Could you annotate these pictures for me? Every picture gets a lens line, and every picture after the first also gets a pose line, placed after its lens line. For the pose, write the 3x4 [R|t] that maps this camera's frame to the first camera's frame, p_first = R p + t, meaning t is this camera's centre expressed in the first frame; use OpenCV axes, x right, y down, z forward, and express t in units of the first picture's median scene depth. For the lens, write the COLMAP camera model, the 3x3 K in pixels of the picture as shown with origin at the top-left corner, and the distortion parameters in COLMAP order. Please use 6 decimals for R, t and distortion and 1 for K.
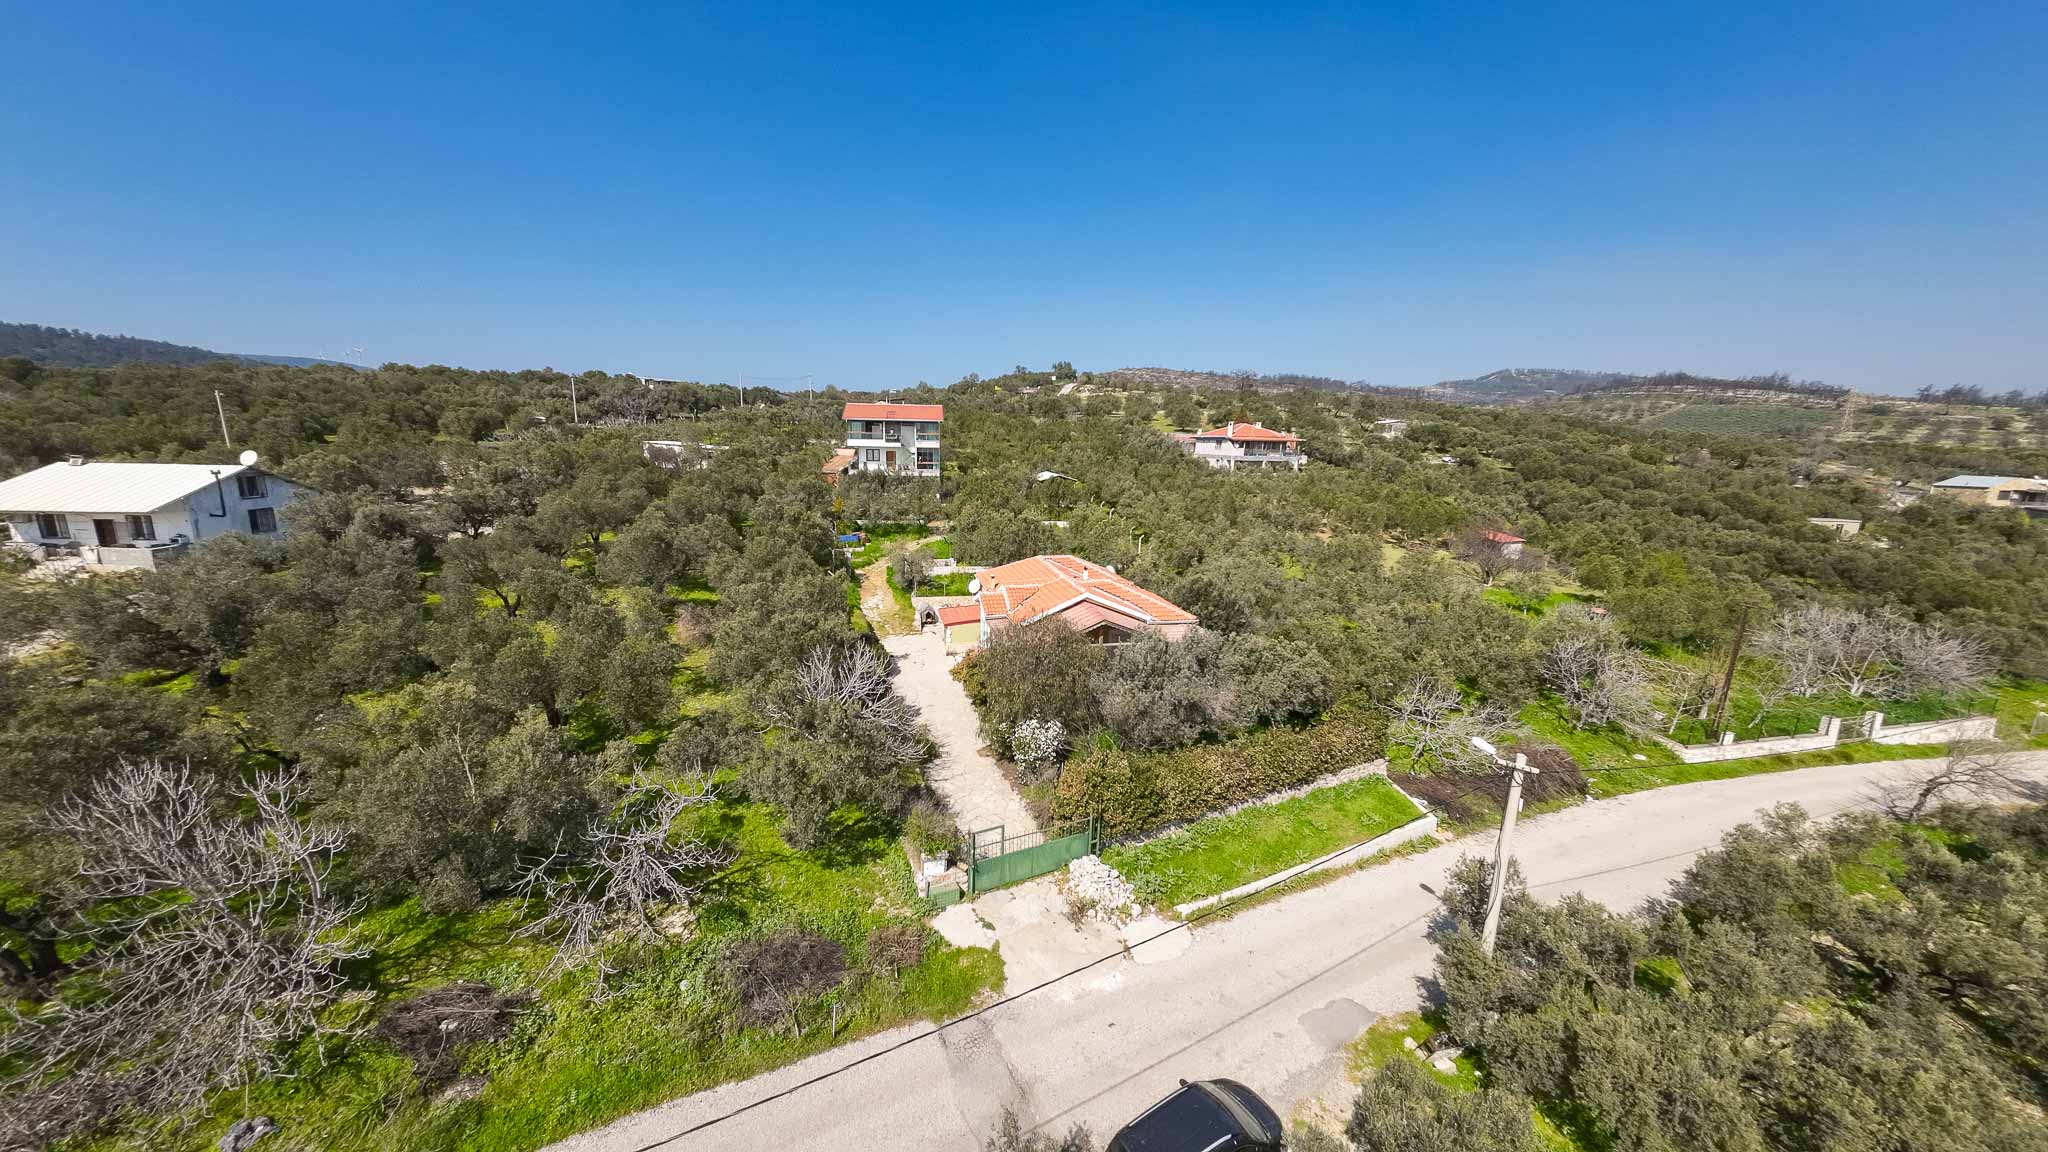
lens RADIAL K [[701.5, 0, 1020.2], [0, 701.5, 570.8], [0, 0, 1]] dist [0.000148, -0.000006]
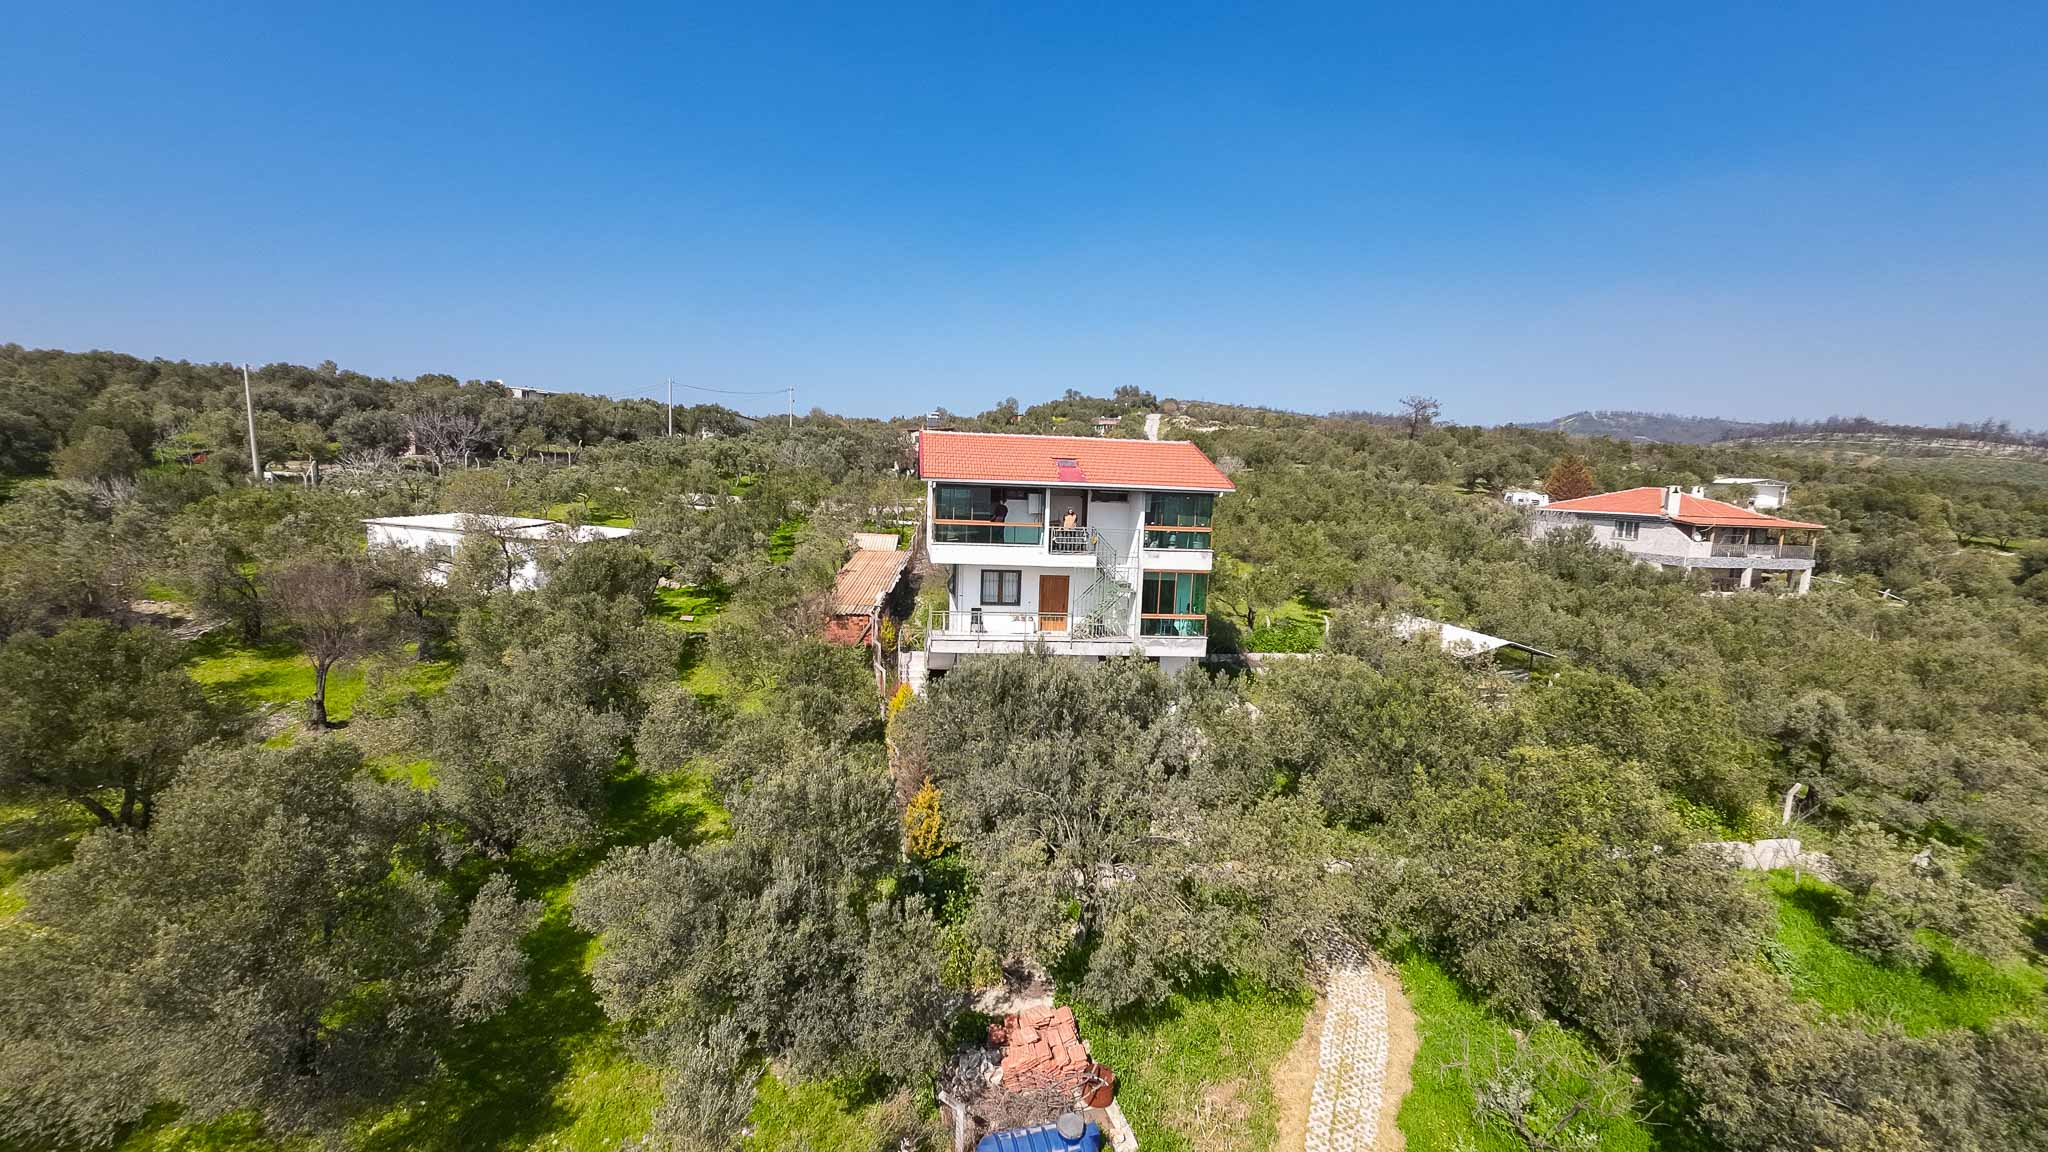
lens RADIAL K [[841.7, 0, 1021.0], [0, 841.7, 580.9], [0, 0, 1]] dist [-0.003437, -0.000426]
pose [[0.999797, 0.018904, -0.006994, -0.140746], [-0.019337, 0.997492, -0.068082, -0.101274], [0.005690, 0.068203, 0.997655, 0.435217]]
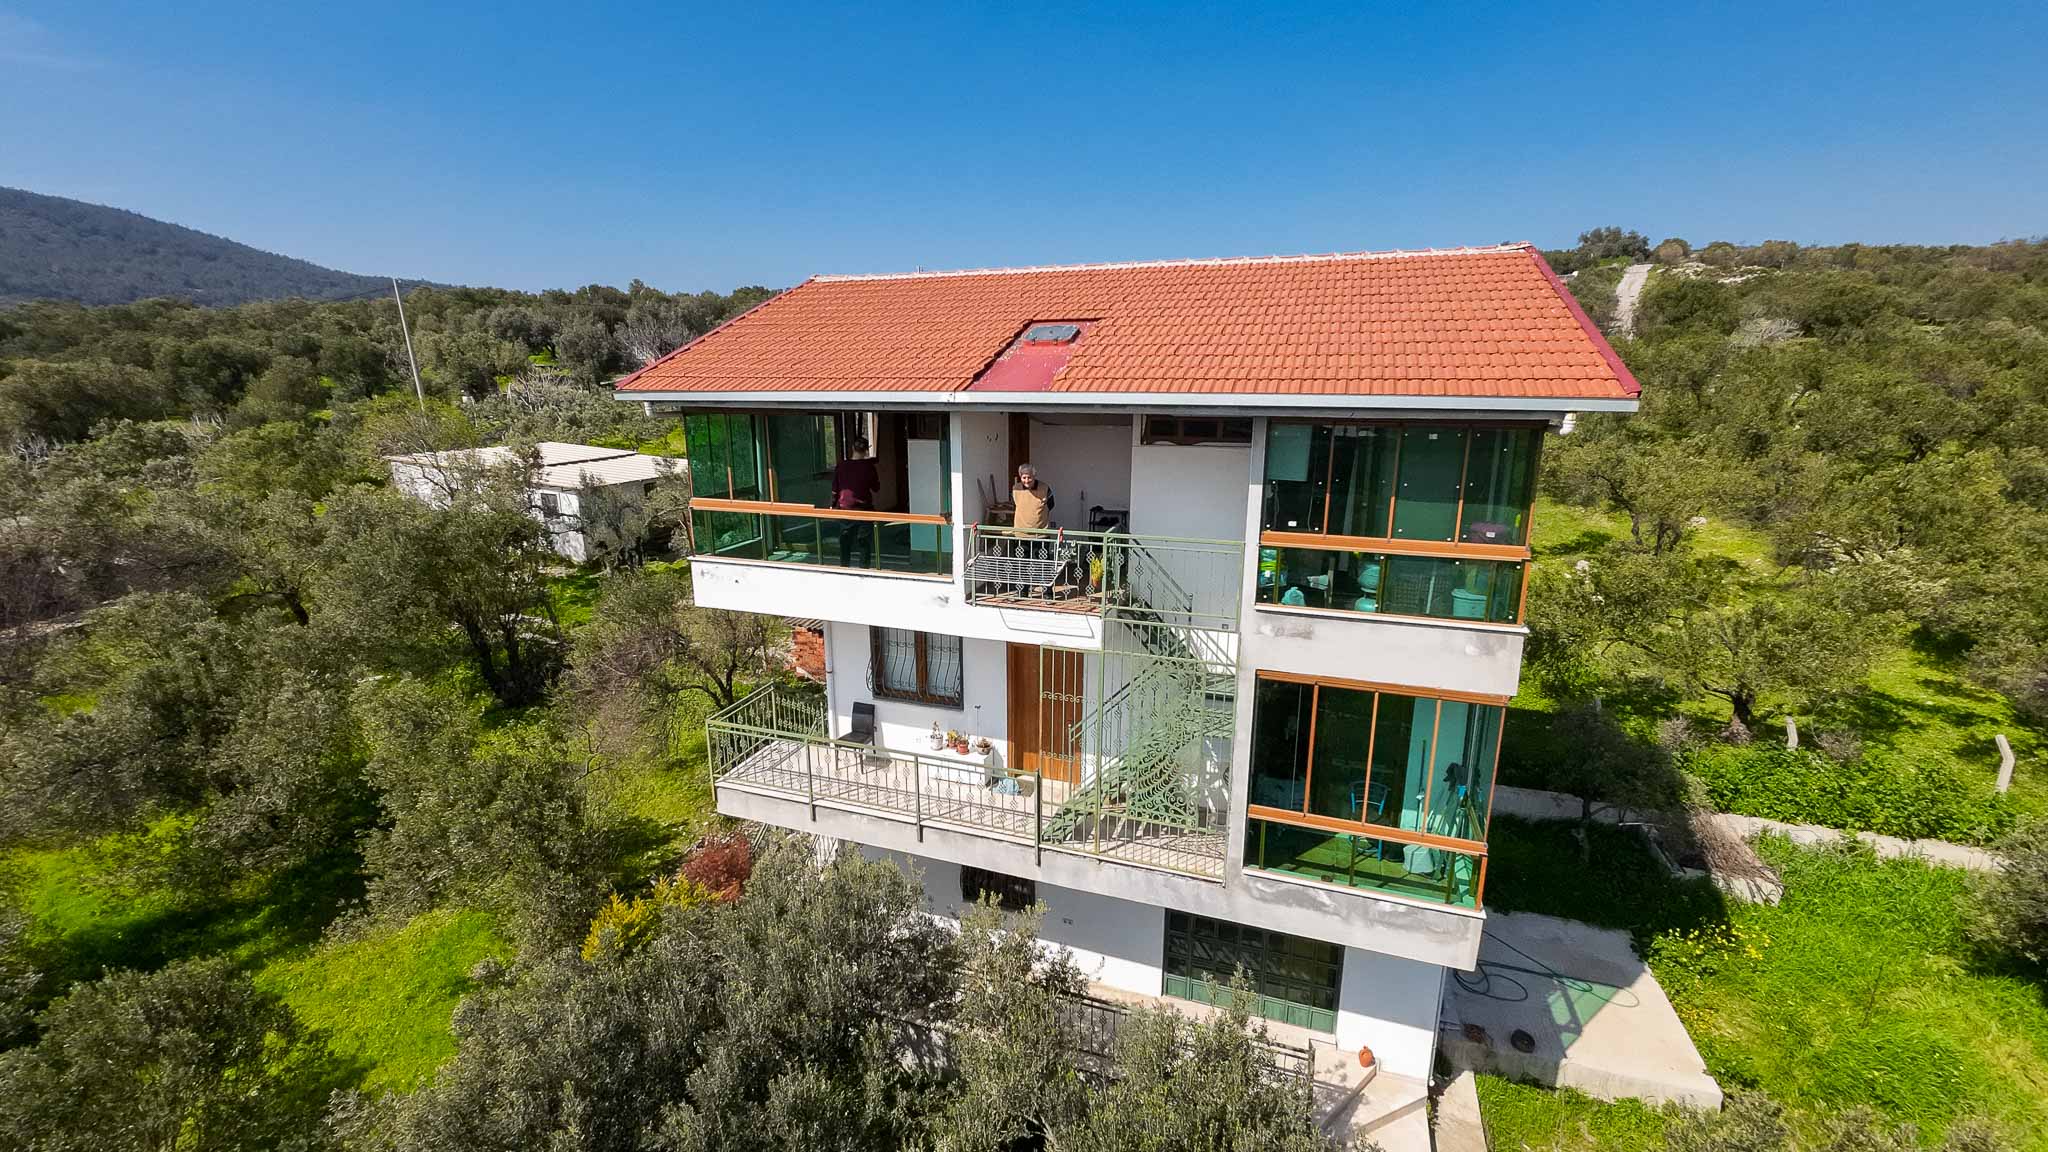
lens RADIAL K [[841.7, 0, 1021.0], [0, 841.7, 580.9], [0, 0, 1]] dist [-0.003437, -0.000426]
pose [[0.882821, 0.093136, -0.460383, -0.087027], [-0.068196, 0.995174, 0.070552, -0.136986], [0.464733, -0.030889, 0.884912, 0.618983]]
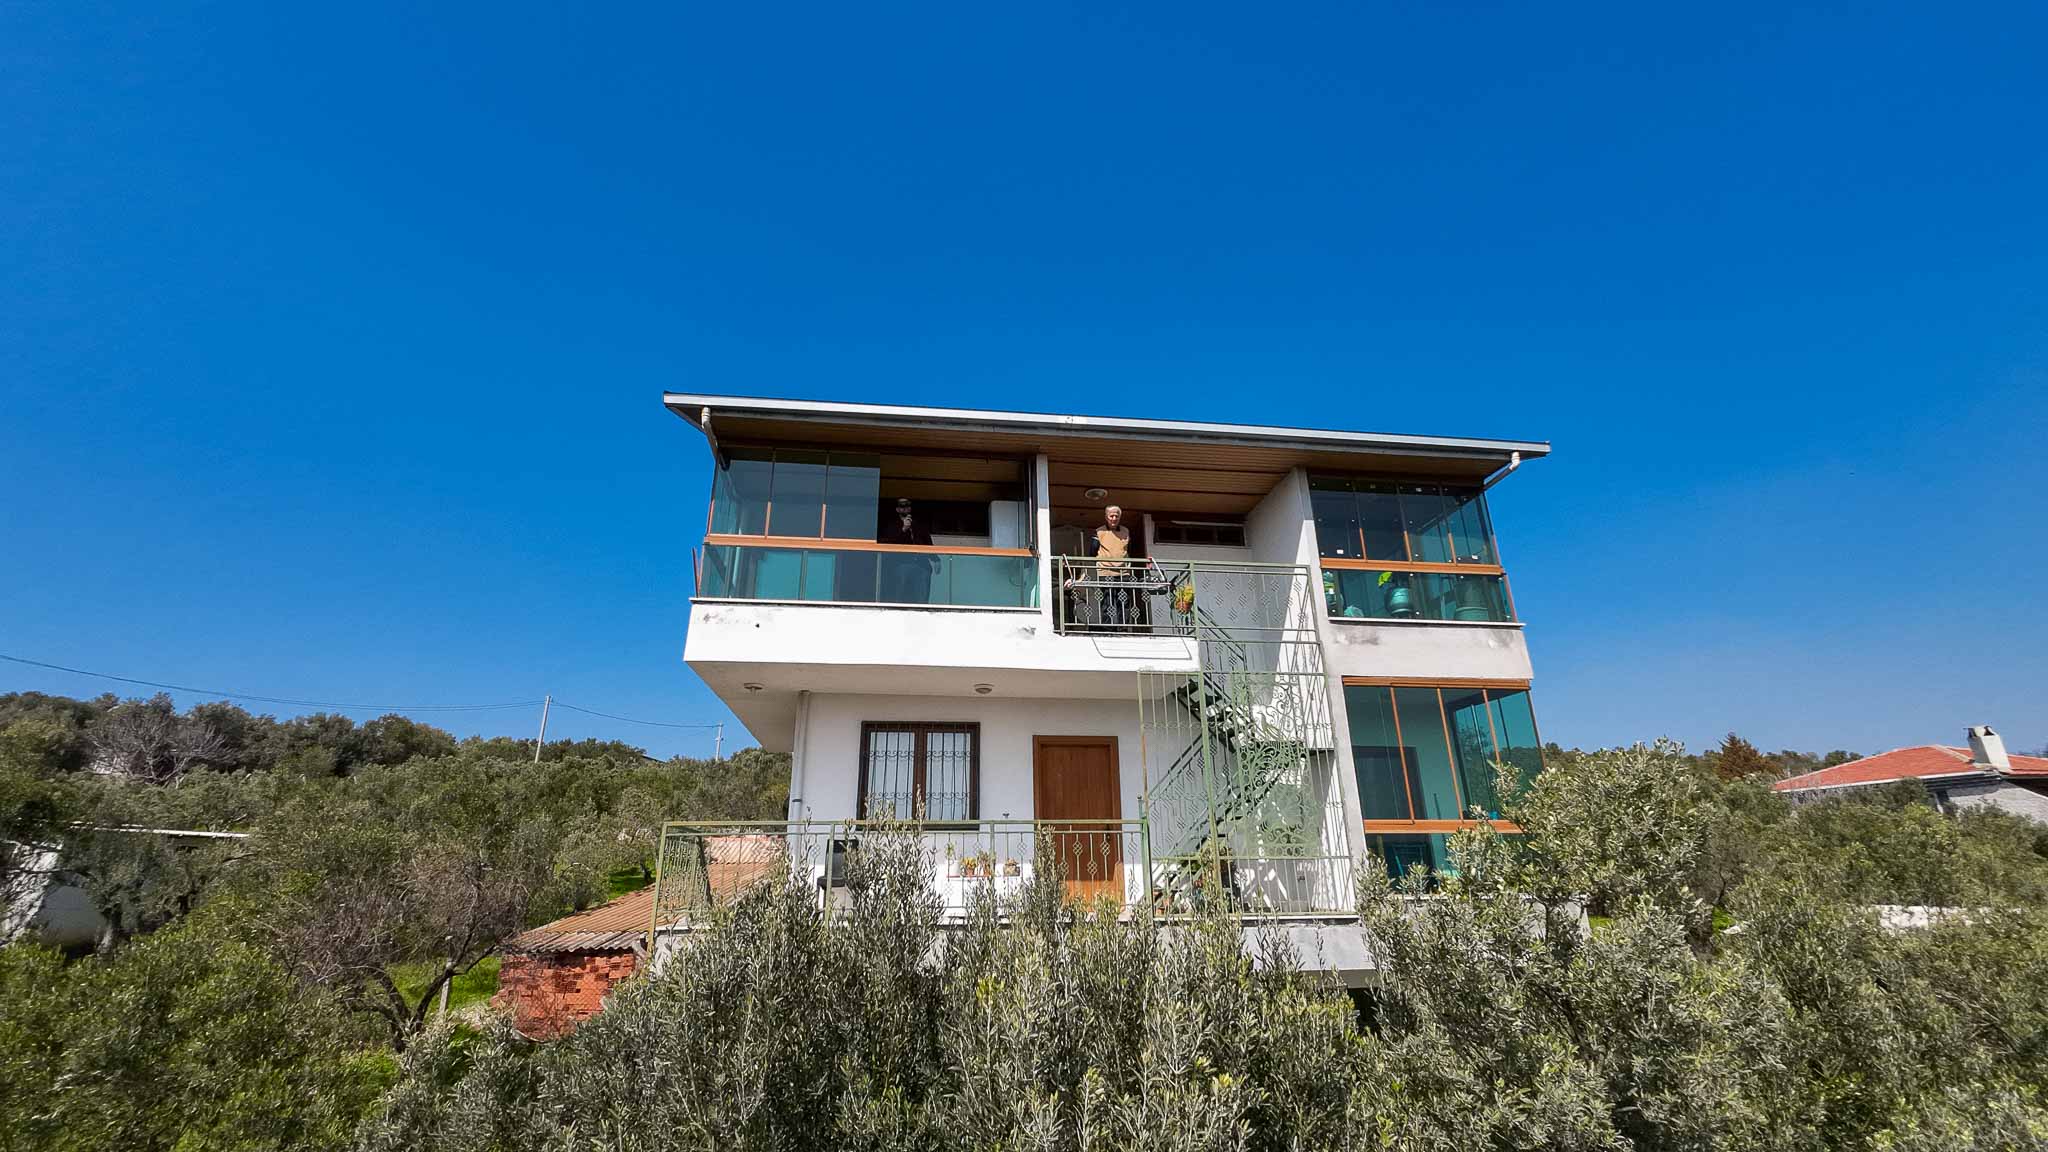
lens RADIAL K [[841.7, 0, 1021.0], [0, 841.7, 580.9], [0, 0, 1]] dist [-0.003437, -0.000426]
pose [[0.999458, -0.032772, -0.003245, -0.137110], [0.026572, 0.860695, -0.508428, -0.088361], [0.019455, 0.508066, 0.861099, 0.619427]]
